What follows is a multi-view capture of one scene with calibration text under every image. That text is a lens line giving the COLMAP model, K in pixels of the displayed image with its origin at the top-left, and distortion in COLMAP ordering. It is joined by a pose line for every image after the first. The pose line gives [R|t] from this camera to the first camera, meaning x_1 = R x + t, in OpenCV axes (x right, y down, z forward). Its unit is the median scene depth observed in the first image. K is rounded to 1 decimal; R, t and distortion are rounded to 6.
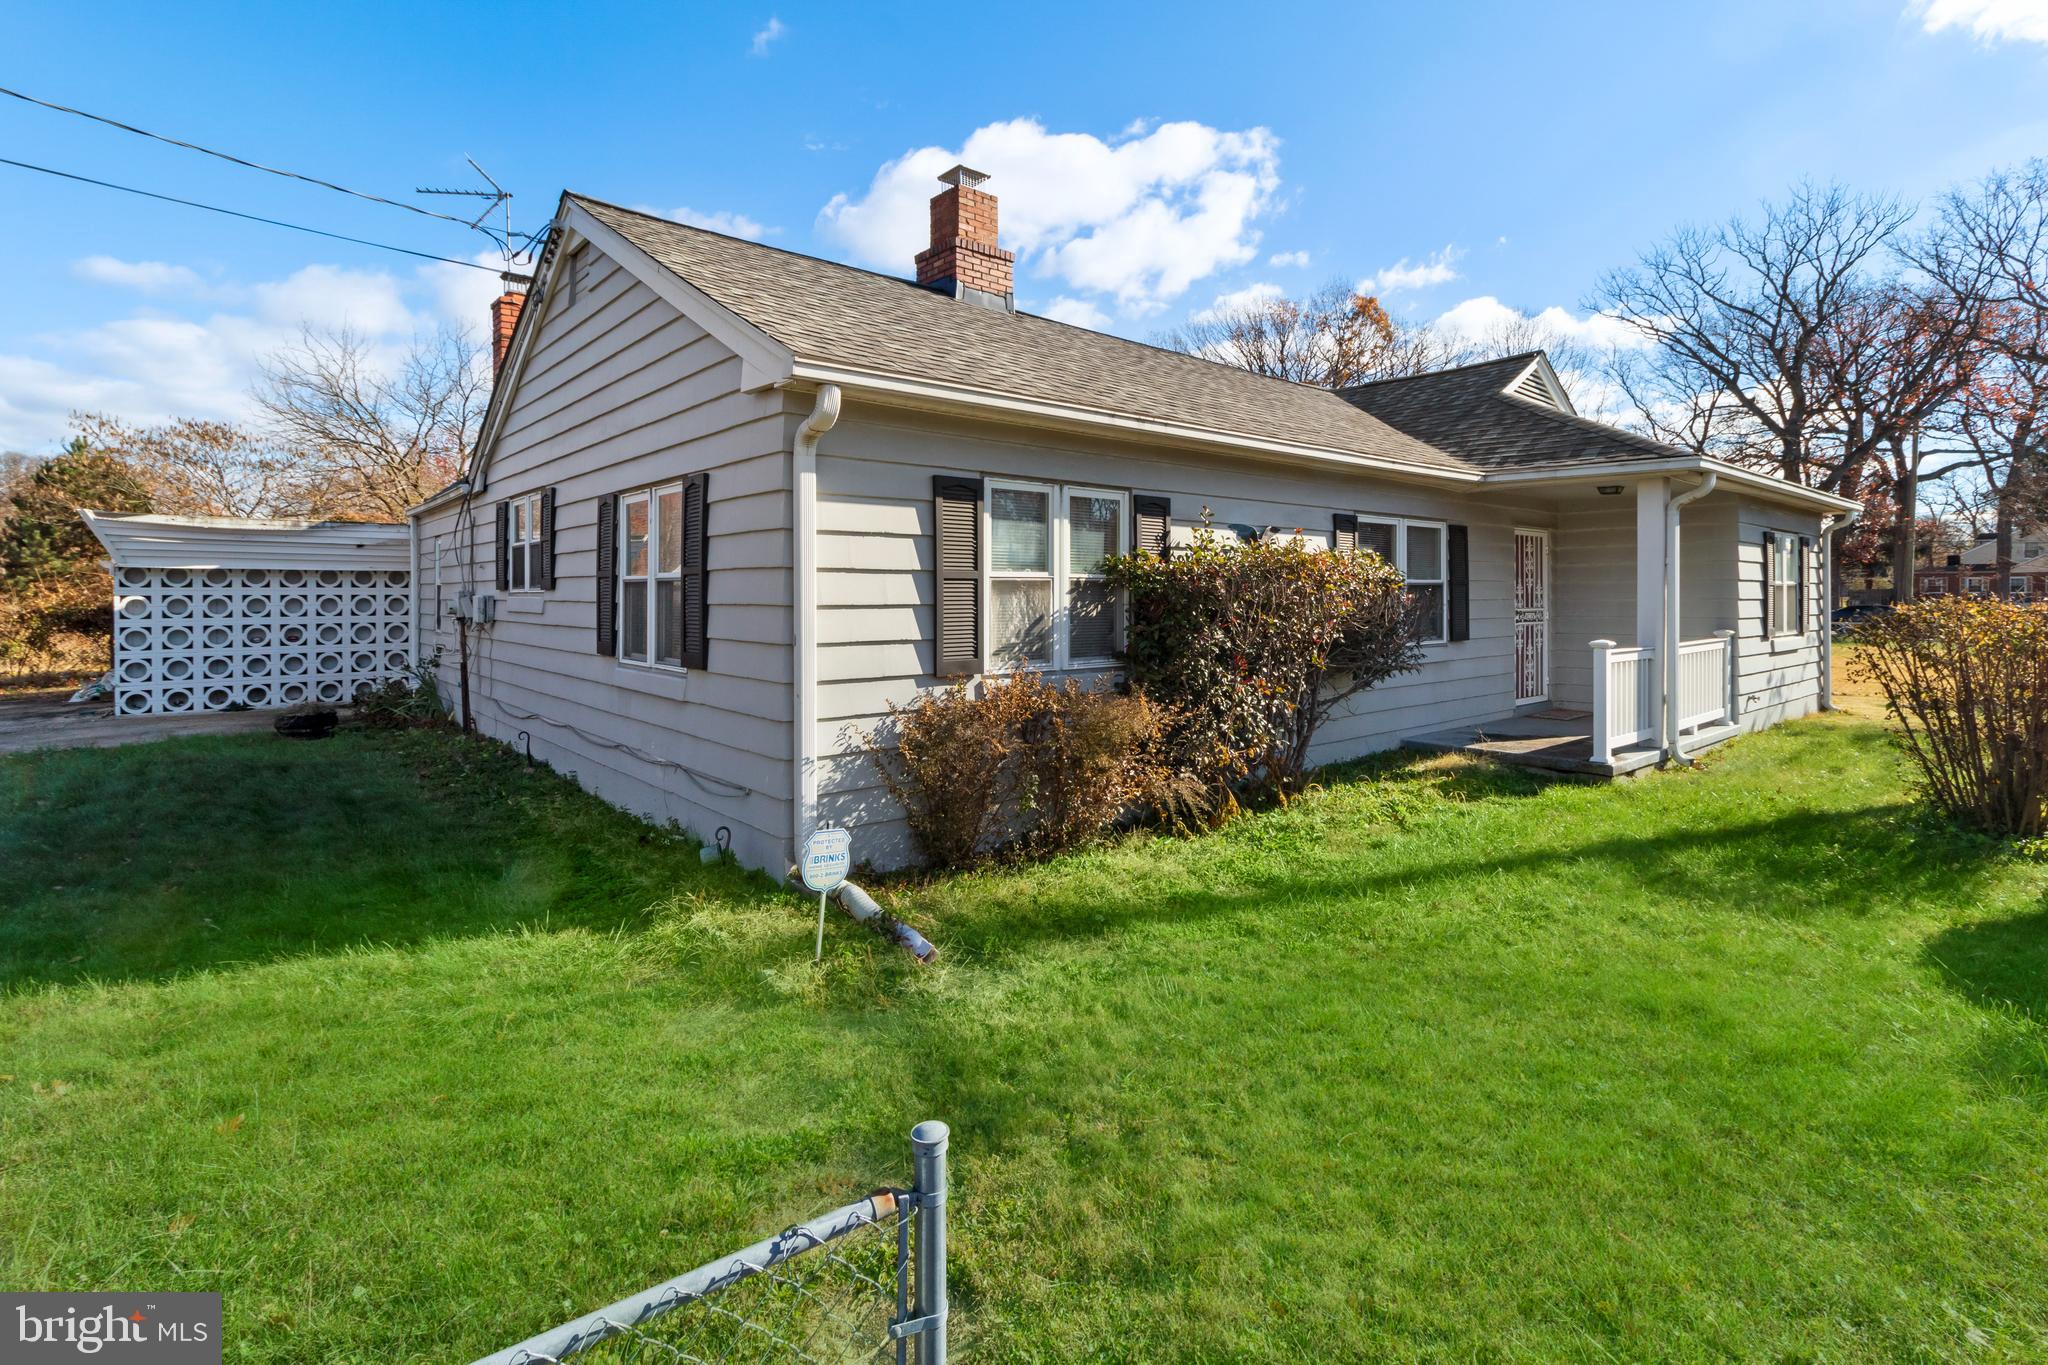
lens RADIAL K [[965.4, 0, 1033.0], [0, 965.4, 620.2], [0, 0, 1]] dist [0.002996, 0.000228]
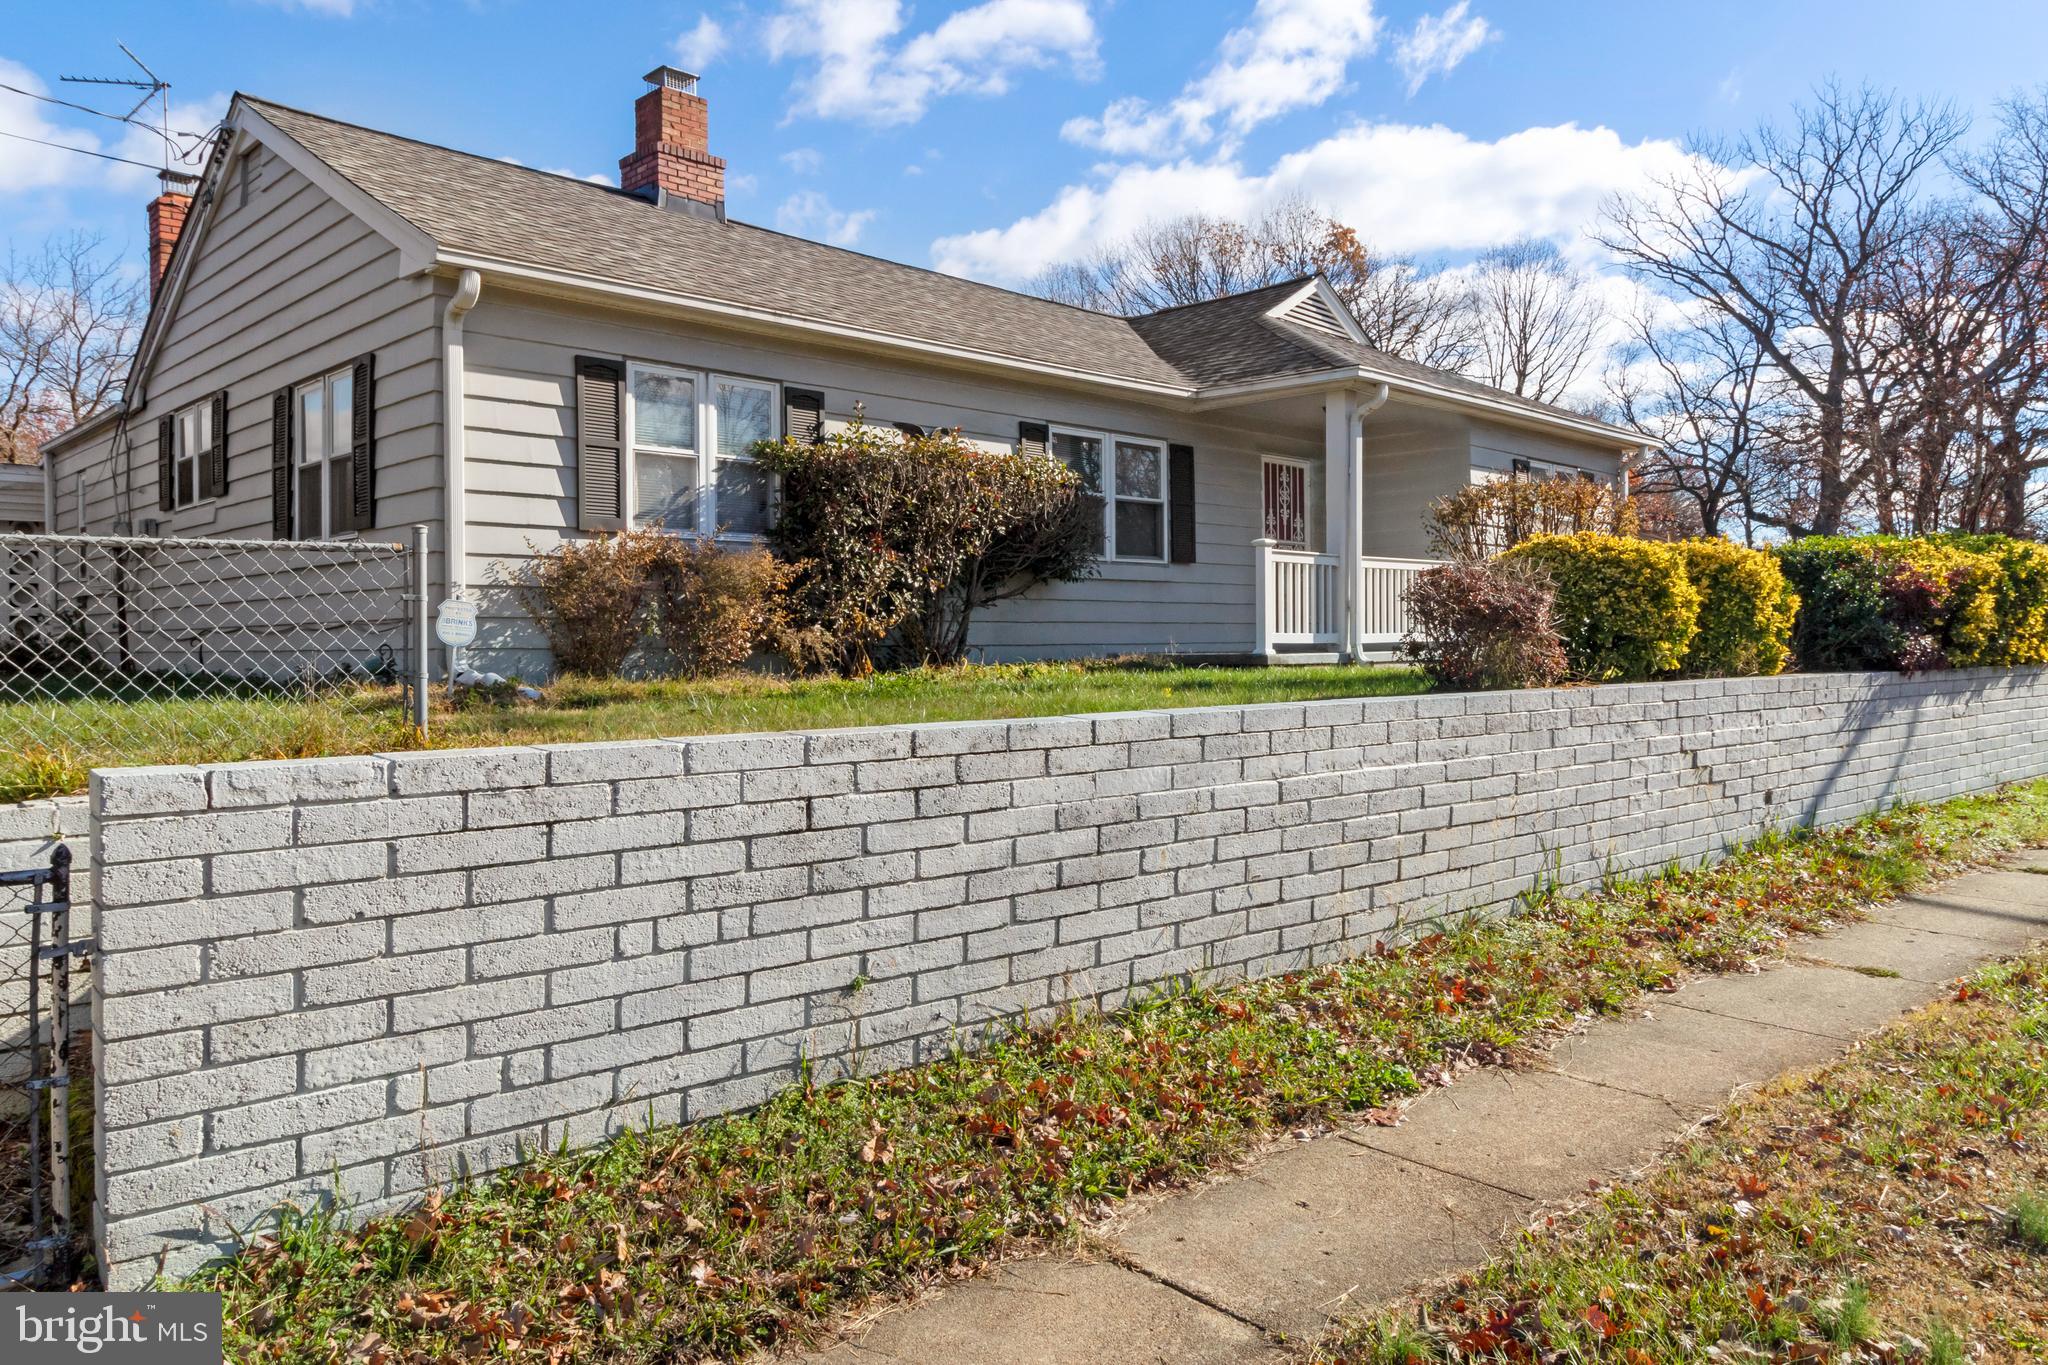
lens RADIAL K [[1403.6, 0, 1024.0], [0, 1403.6, 682.5], [0, 0, 1]] dist [0.000899, 0.001125]
pose [[0.997503, -0.009115, 0.070030, 0.250712], [0.009231, 0.999957, -0.001329, 0.199957], [-0.070015, 0.001972, 0.997544, -0.571176]]
